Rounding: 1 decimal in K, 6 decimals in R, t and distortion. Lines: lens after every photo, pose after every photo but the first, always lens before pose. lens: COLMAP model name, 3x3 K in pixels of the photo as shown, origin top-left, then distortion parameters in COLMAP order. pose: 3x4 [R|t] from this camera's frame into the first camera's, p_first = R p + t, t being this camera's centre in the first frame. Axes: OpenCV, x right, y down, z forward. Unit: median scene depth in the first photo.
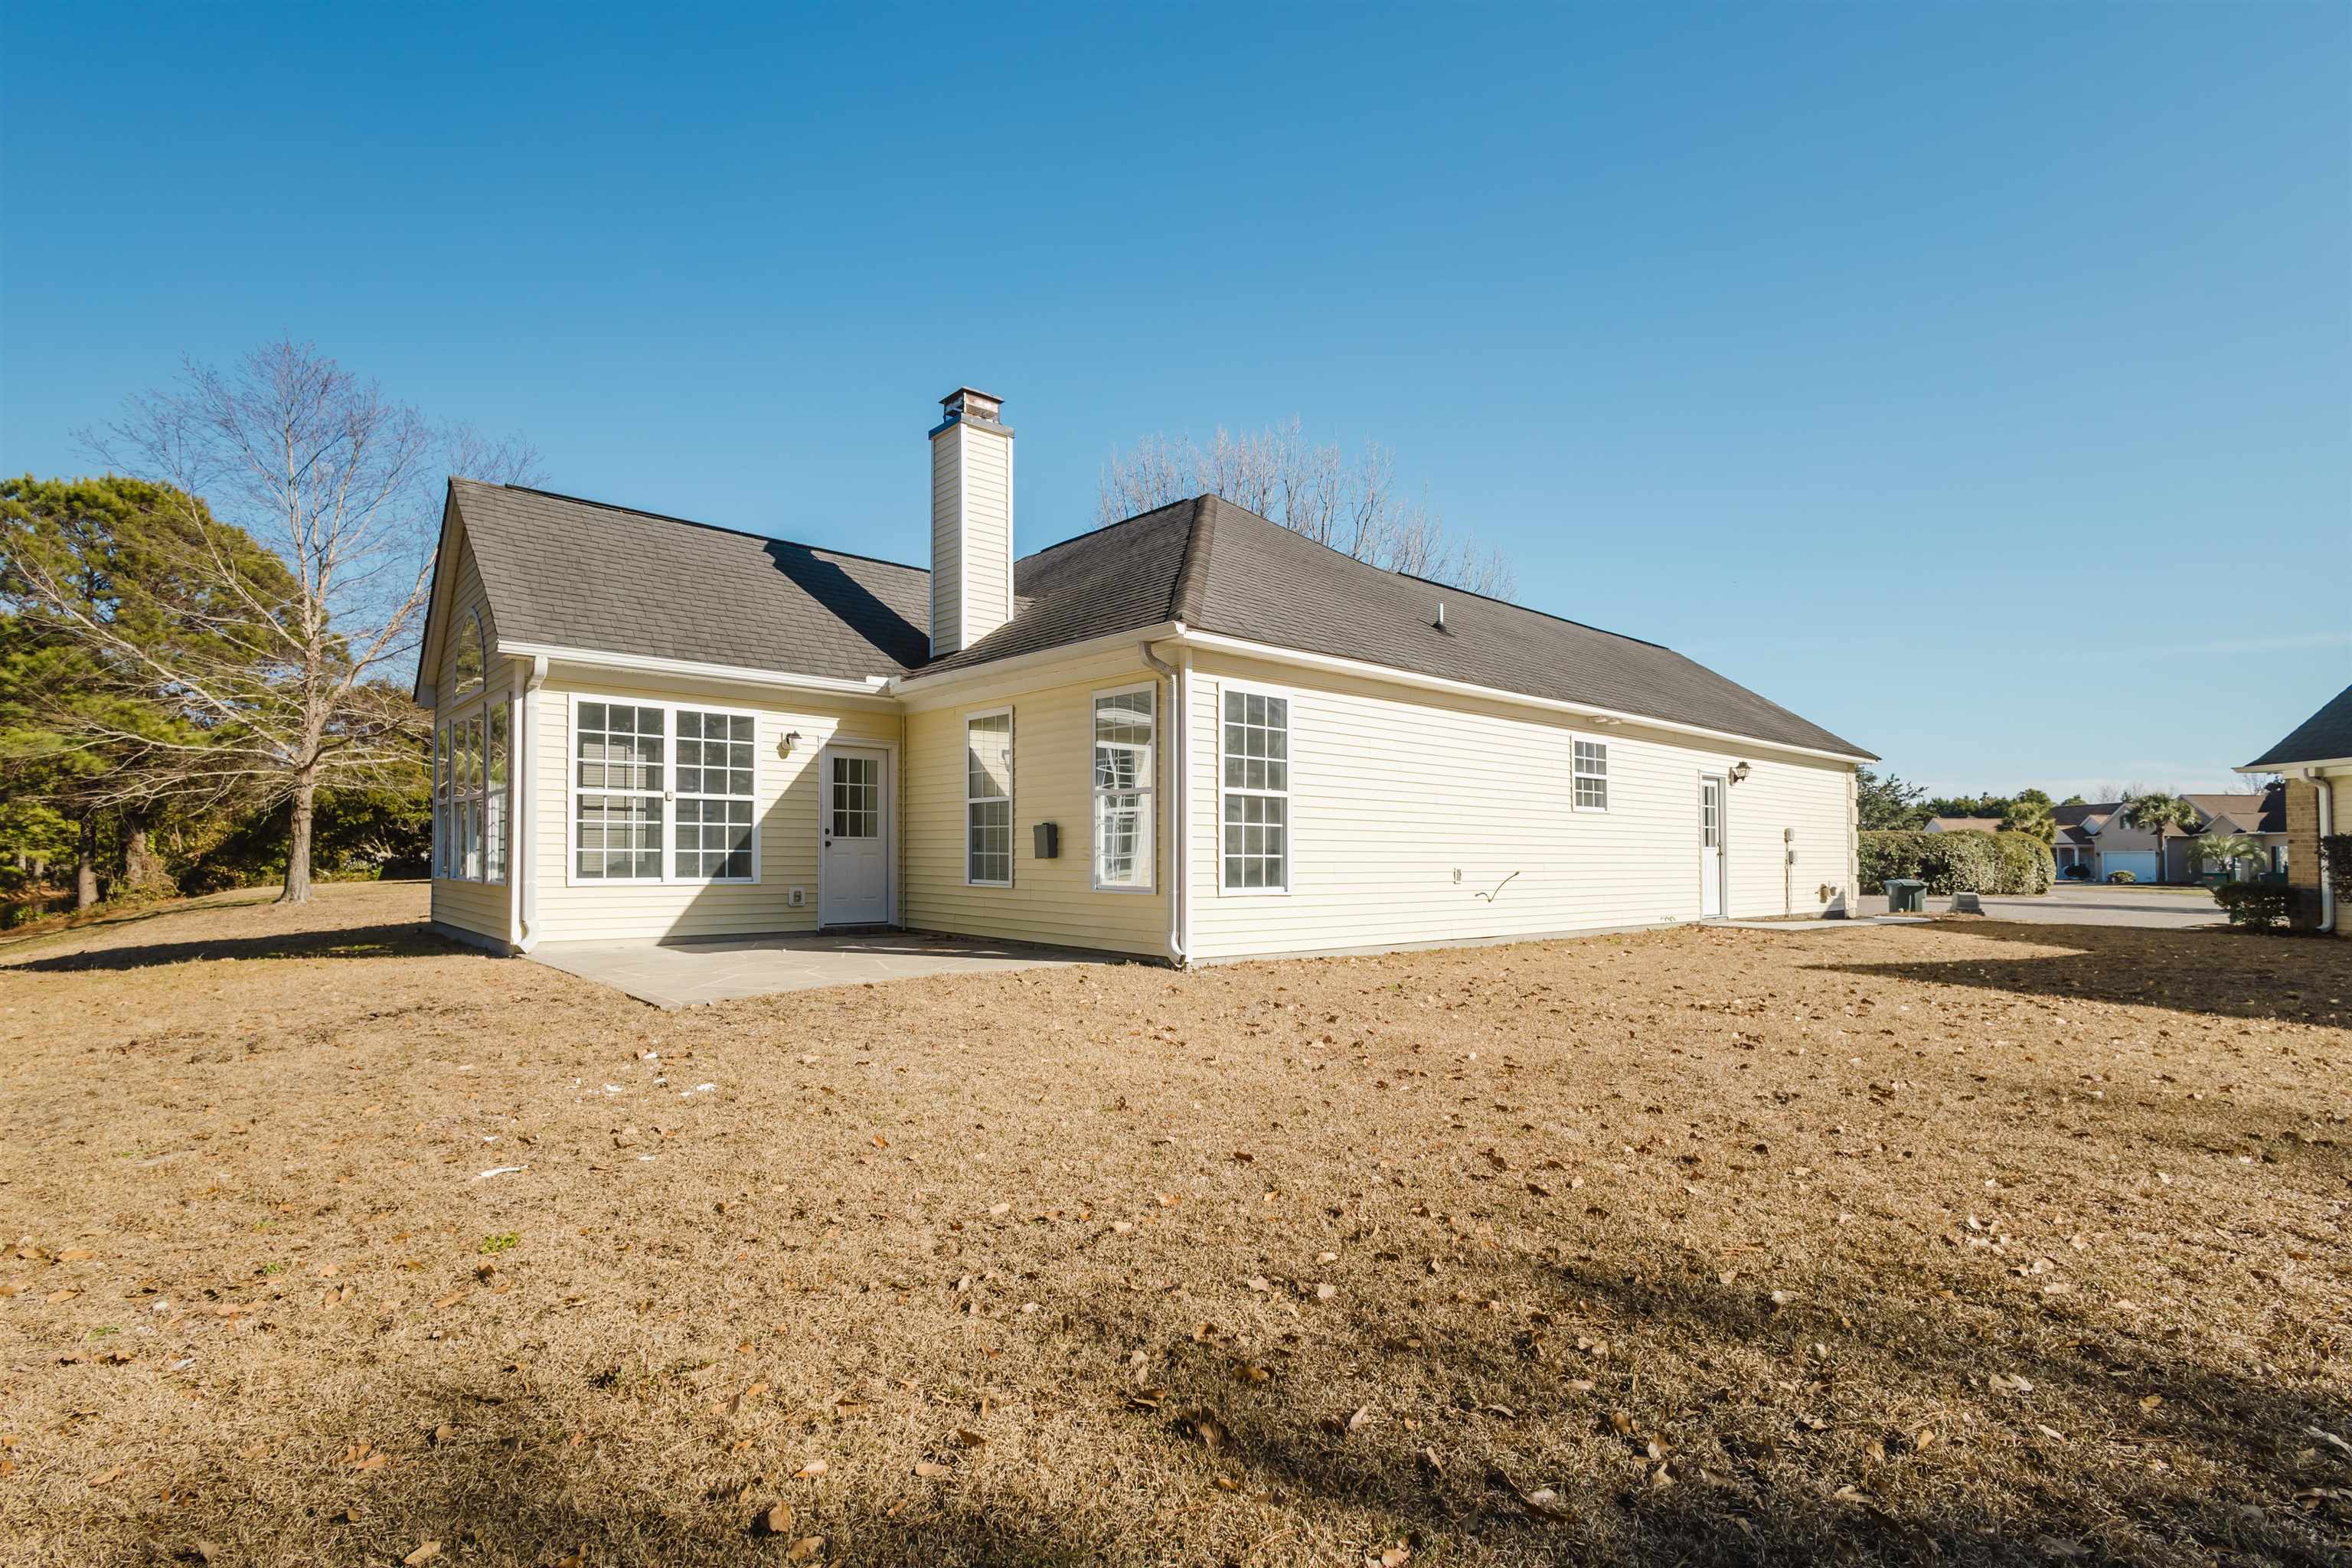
lens RADIAL K [[1123.5, 0, 1179.7], [0, 1123.5, 807.7], [0, 0, 1]] dist [0.014319, -0.000329]
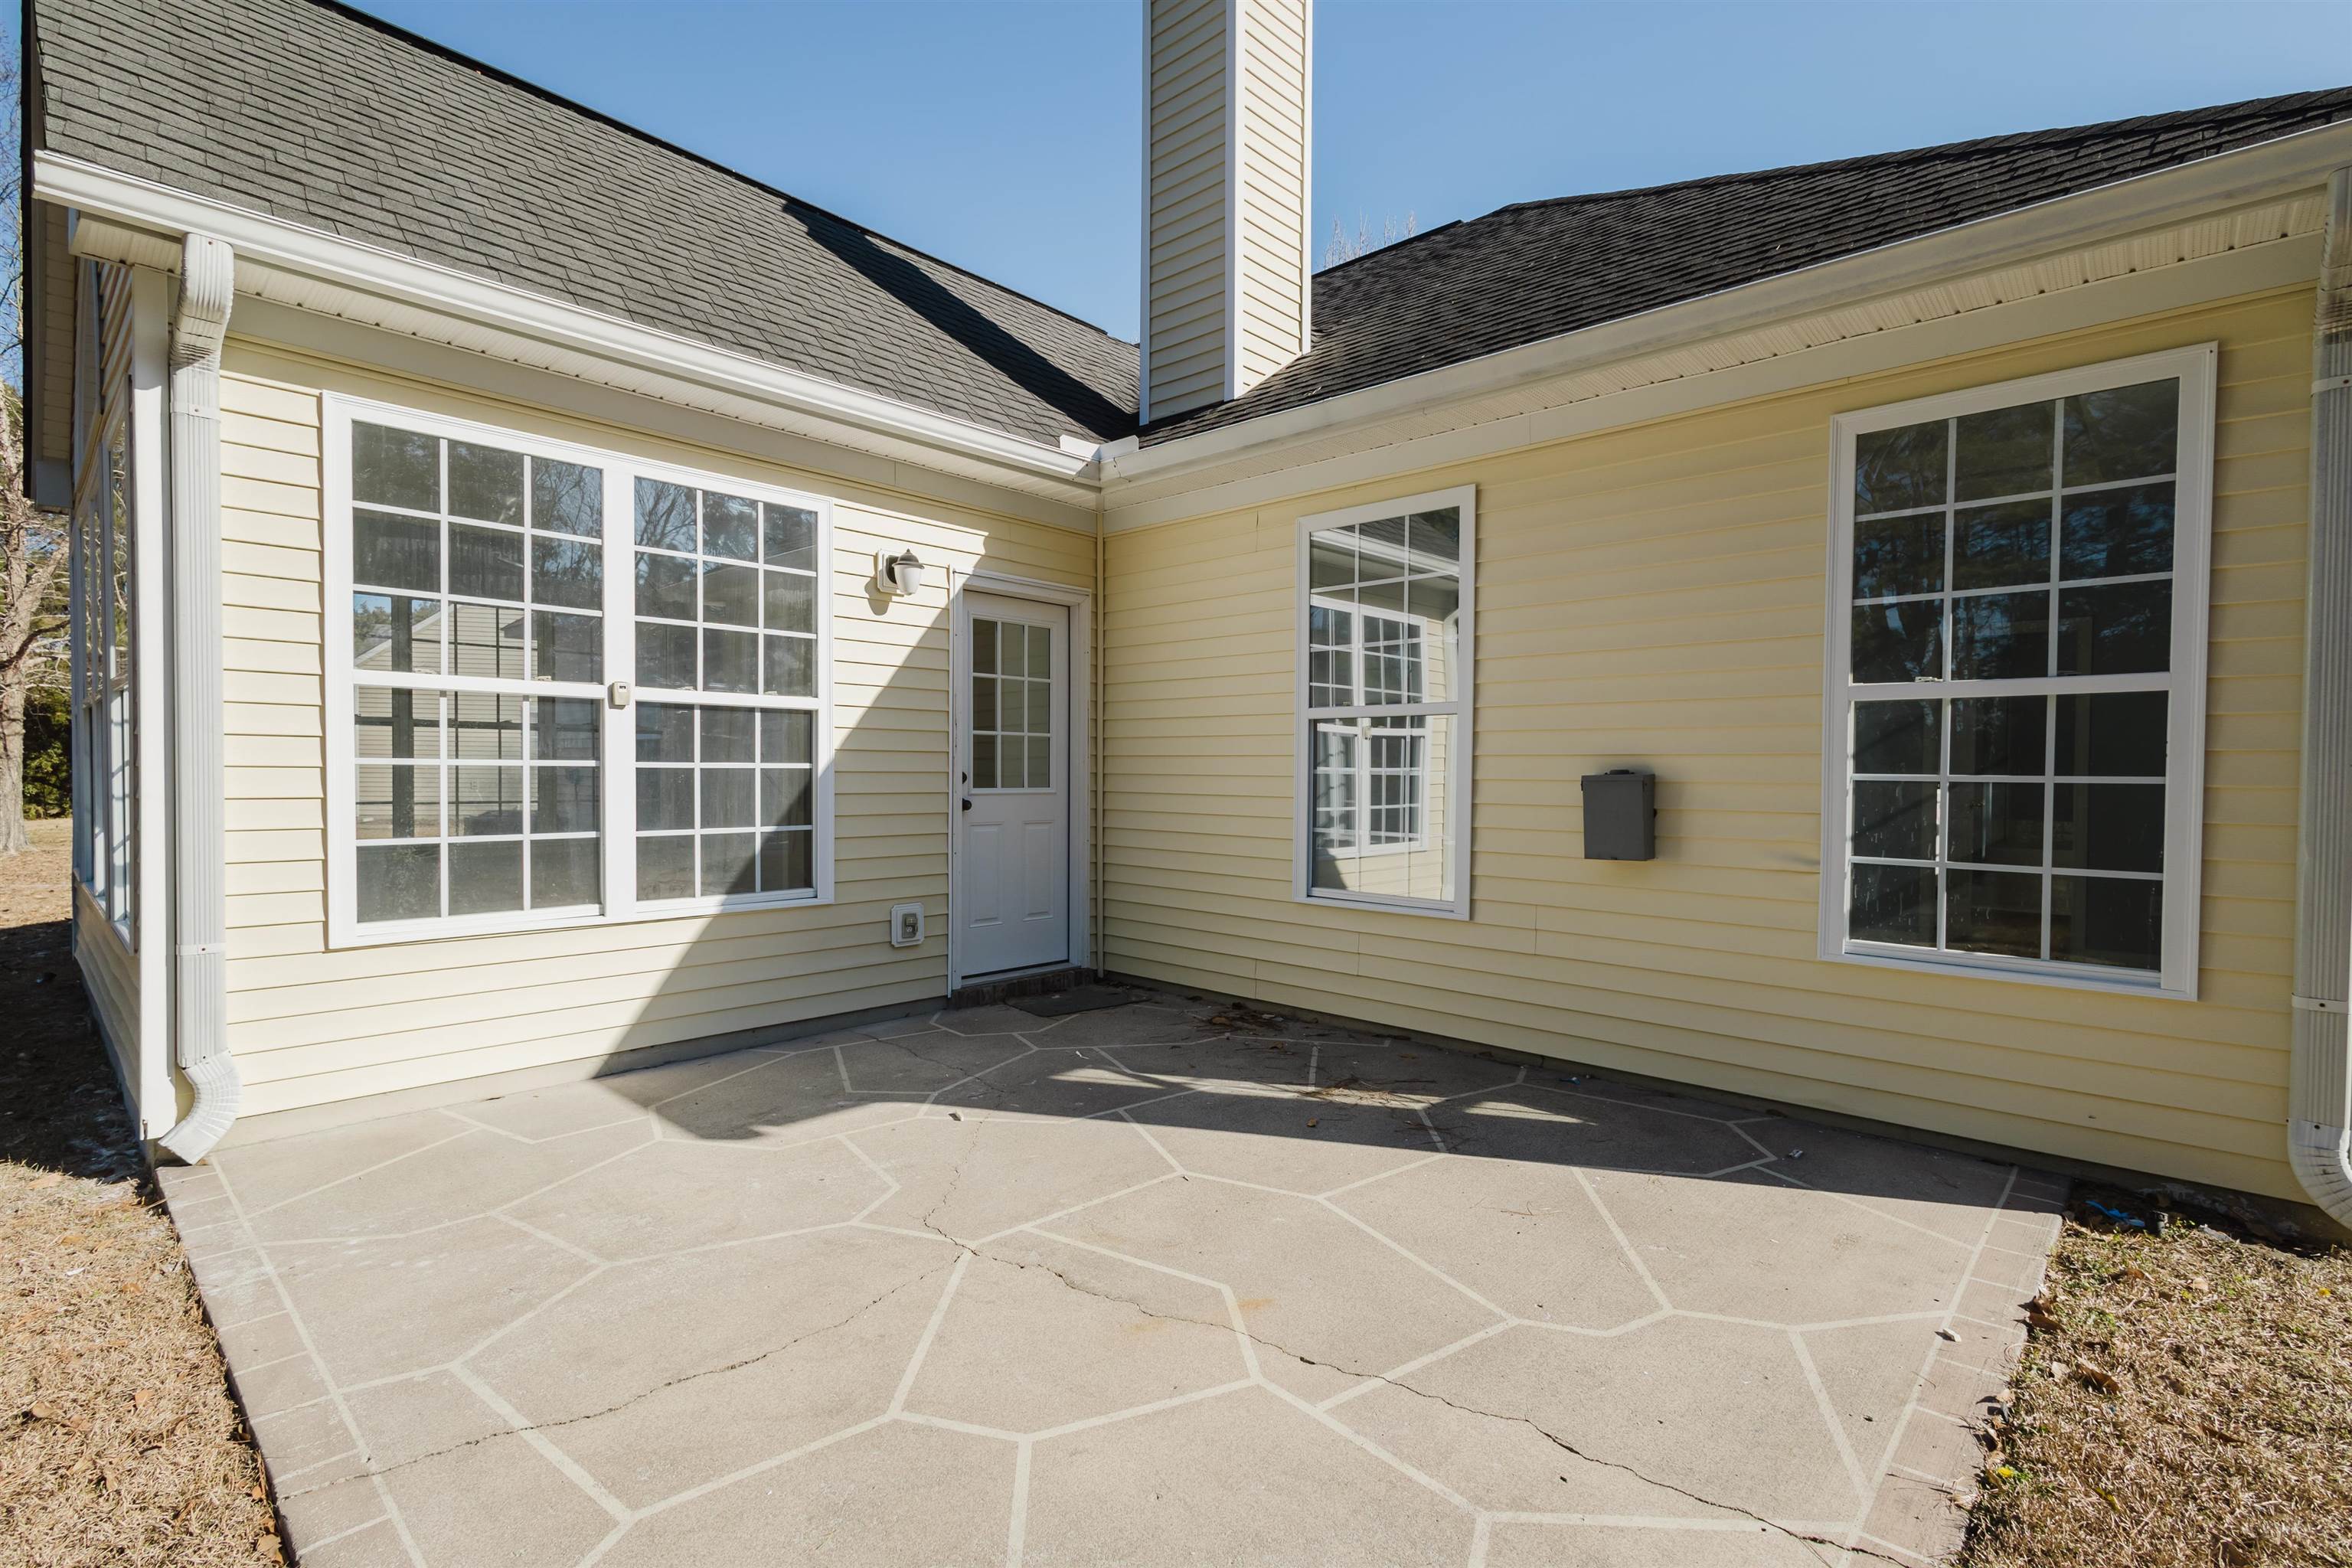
lens RADIAL K [[1089.5, 0, 1178.0], [0, 1089.5, 766.1], [0, 0, 1]] dist [0.012794, -0.002861]
pose [[0.994975, 0.002592, 0.100091, -0.280207], [-0.006385, 0.999273, 0.037591, -0.001197], [-0.099920, -0.038041, 0.994268, 0.566888]]
